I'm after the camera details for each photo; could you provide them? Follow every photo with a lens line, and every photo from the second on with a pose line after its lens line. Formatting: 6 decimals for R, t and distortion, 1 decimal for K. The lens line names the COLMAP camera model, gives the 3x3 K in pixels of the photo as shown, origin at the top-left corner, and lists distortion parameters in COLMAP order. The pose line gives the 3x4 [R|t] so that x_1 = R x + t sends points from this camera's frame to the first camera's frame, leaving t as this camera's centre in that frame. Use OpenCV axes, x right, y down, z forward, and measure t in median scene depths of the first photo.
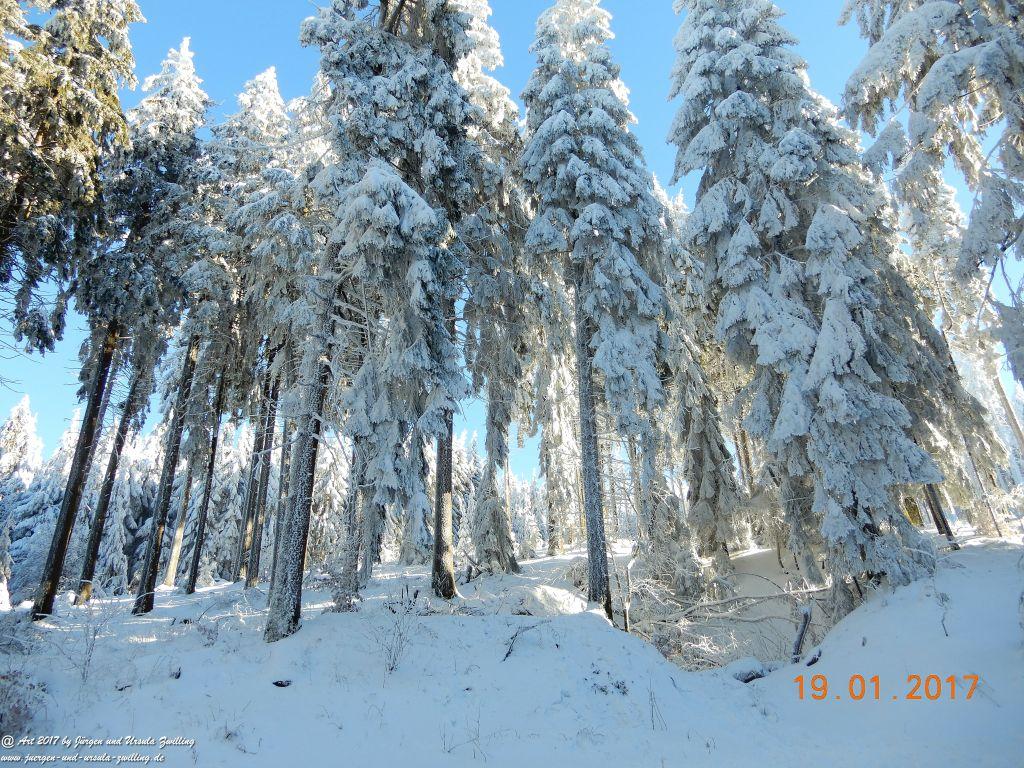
lens RADIAL K [[724.5, 0, 508.7], [0, 724.5, 380.6], [0, 0, 1]] dist [0.001655, 0.000635]
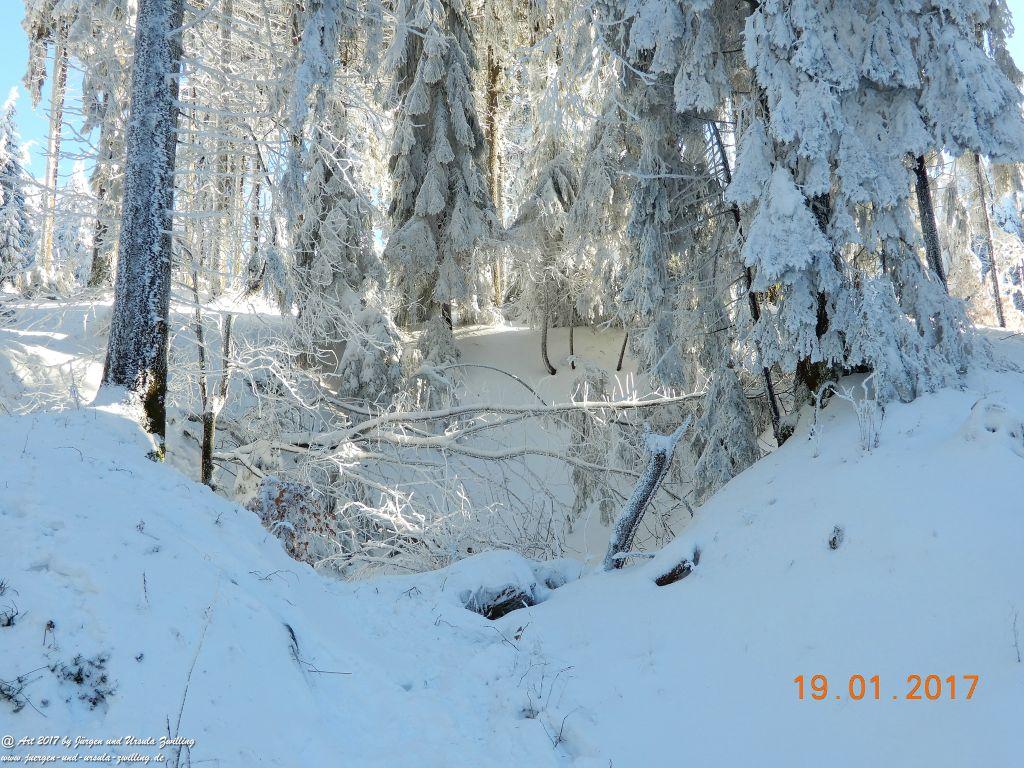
lens RADIAL K [[1087.9, 0, 512.0], [0, 1087.9, 384.0], [0, 0, 1]] dist [-0.007320, -0.029140]
pose [[0.927400, 0.082556, 0.364847, 0.082996], [-0.176272, 0.956712, 0.231584, 0.115410], [-0.329935, -0.279083, 0.901807, 0.356349]]
